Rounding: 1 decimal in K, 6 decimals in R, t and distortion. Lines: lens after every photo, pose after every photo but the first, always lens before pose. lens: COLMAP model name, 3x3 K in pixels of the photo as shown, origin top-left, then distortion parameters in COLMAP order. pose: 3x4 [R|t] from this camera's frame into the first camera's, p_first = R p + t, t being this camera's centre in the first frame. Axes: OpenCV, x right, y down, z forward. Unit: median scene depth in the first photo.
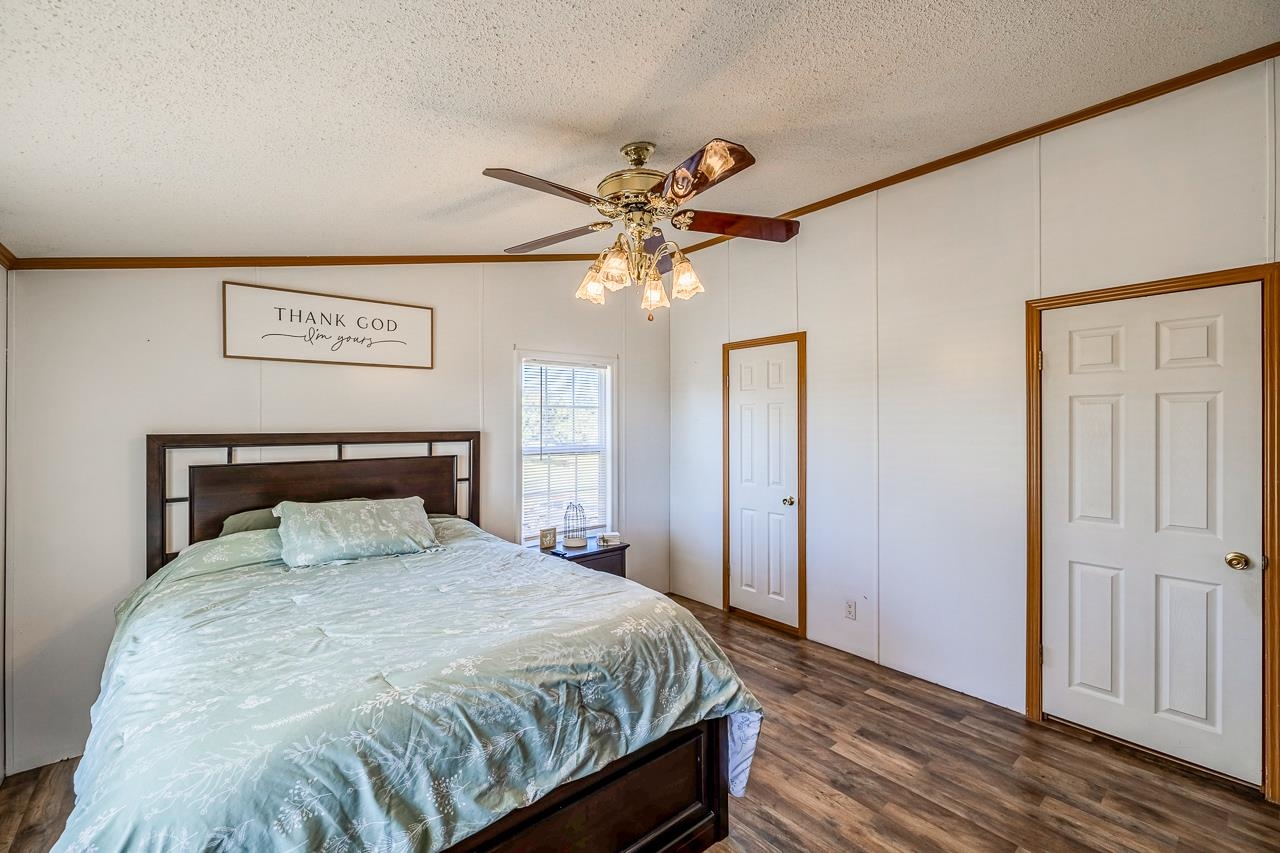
lens RADIAL K [[535.2, 0, 634.1], [0, 535.2, 425.1], [0, 0, 1]] dist [0.001805, 0.000237]
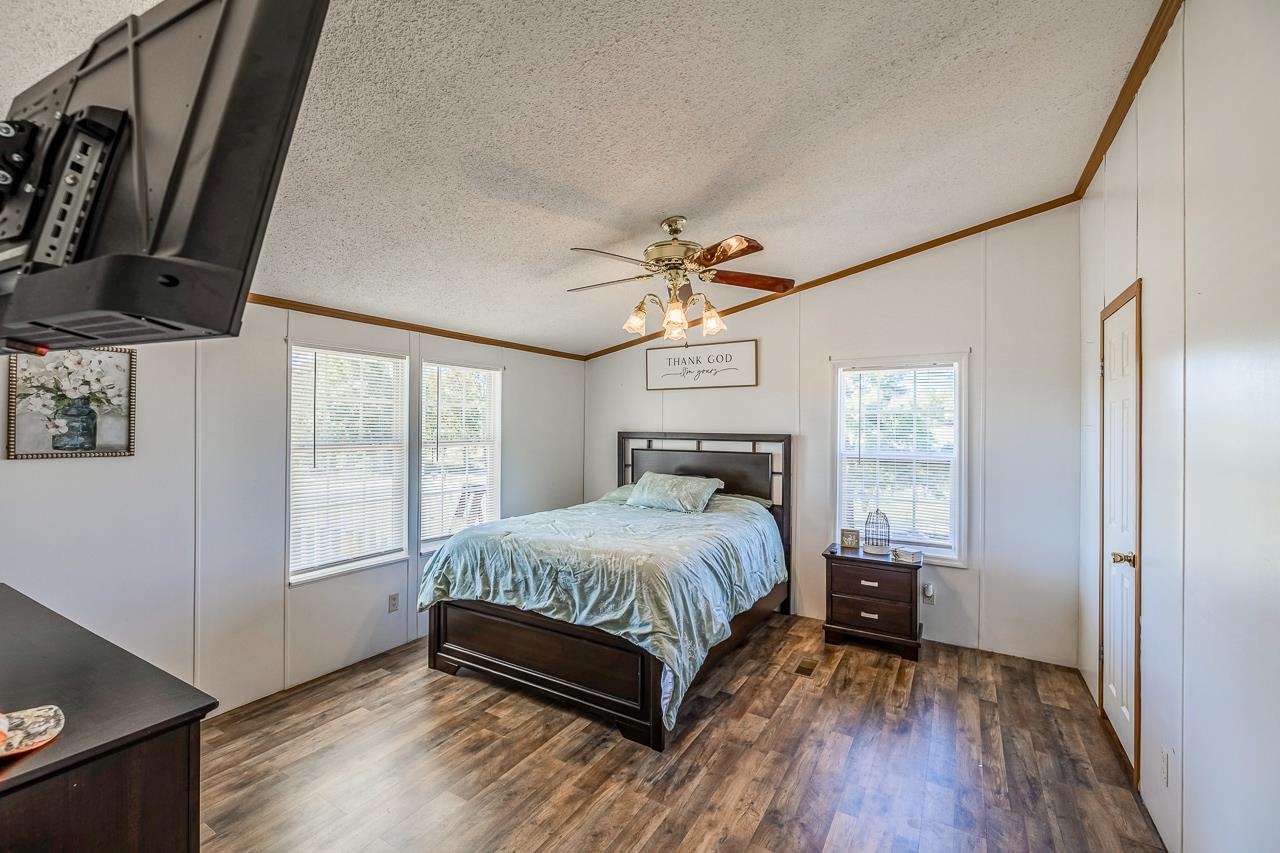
lens RADIAL K [[535.2, 0, 634.1], [0, 535.2, 425.1], [0, 0, 1]] dist [0.001805, 0.000237]
pose [[0.321861, 0.002920, -0.946783, 1.246212], [-0.012168, 0.999925, -0.001053, -0.006321], [0.946709, 0.011859, 0.321872, 0.481639]]
